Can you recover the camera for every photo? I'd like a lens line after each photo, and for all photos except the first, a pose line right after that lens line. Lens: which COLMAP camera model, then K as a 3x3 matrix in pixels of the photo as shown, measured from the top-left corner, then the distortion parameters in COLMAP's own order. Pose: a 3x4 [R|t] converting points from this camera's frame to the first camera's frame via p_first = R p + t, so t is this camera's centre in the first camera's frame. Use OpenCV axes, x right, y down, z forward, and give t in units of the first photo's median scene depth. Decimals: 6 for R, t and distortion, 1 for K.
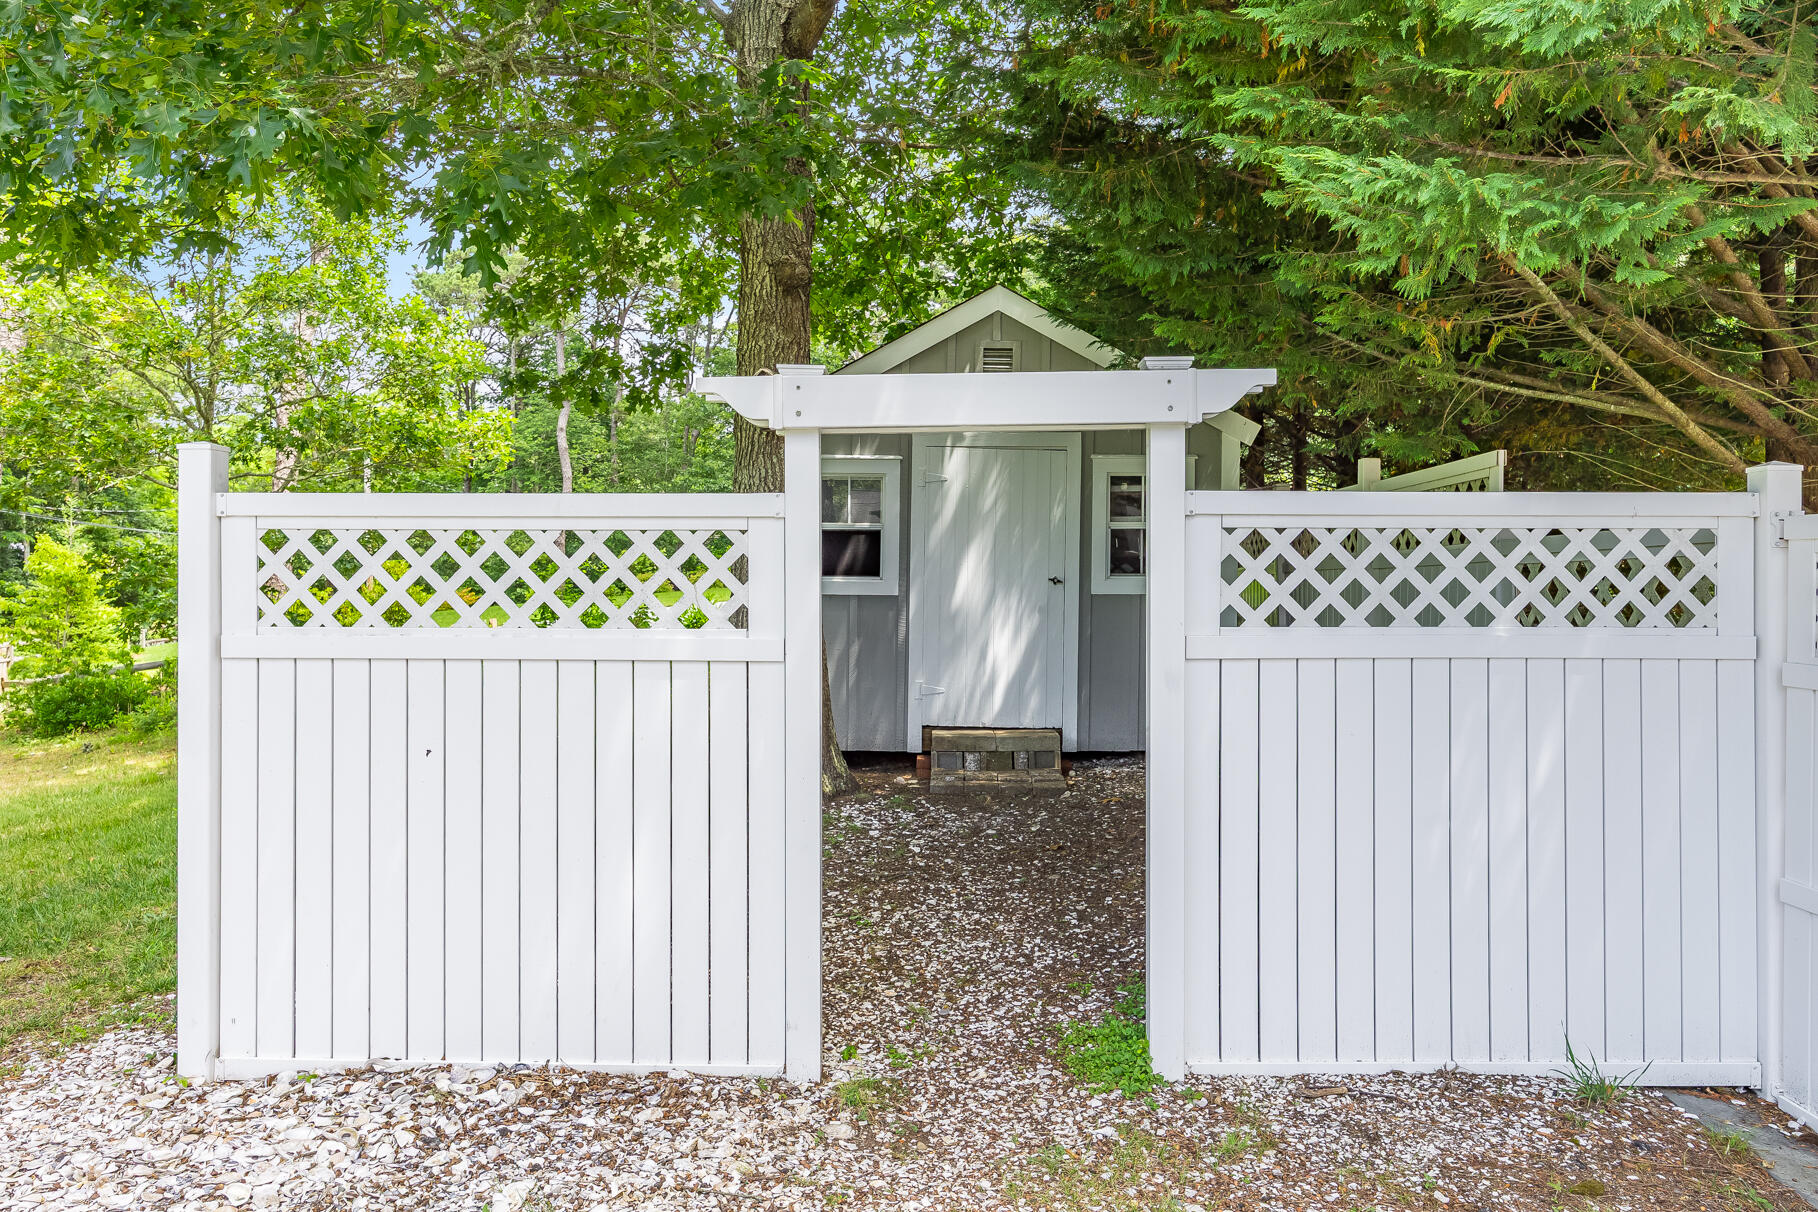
lens RADIAL K [[1323.0, 0, 913.6], [0, 1323.0, 607.3], [0, 0, 1]] dist [-0.003569, -0.000239]
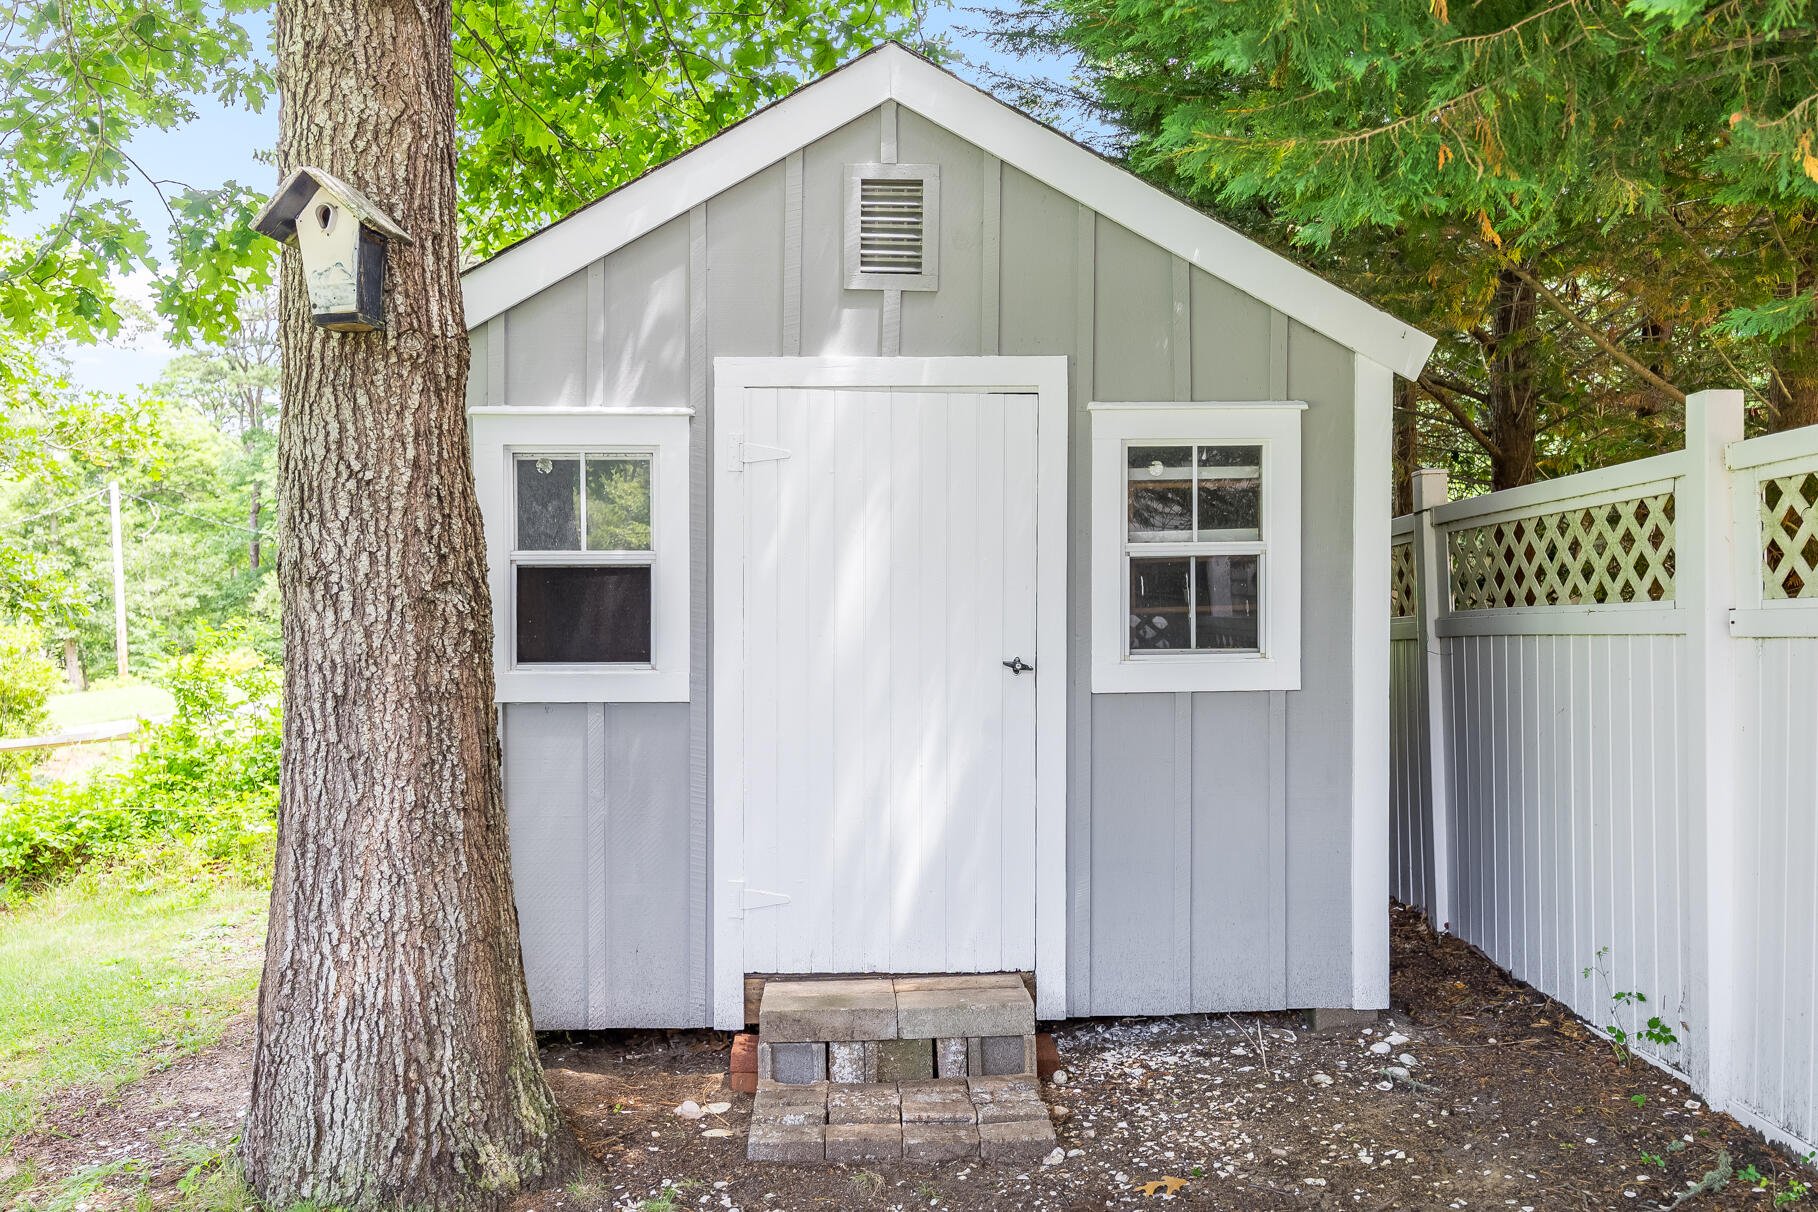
lens RADIAL K [[1464.7, 0, 904.8], [0, 1464.7, 601.7], [0, 0, 1]] dist [0.002401, 0.000453]
pose [[0.998224, -0.013469, 0.058026, 0.035664], [0.013049, 0.999886, 0.007610, -0.048108], [-0.058122, -0.006840, 0.998286, 0.471333]]
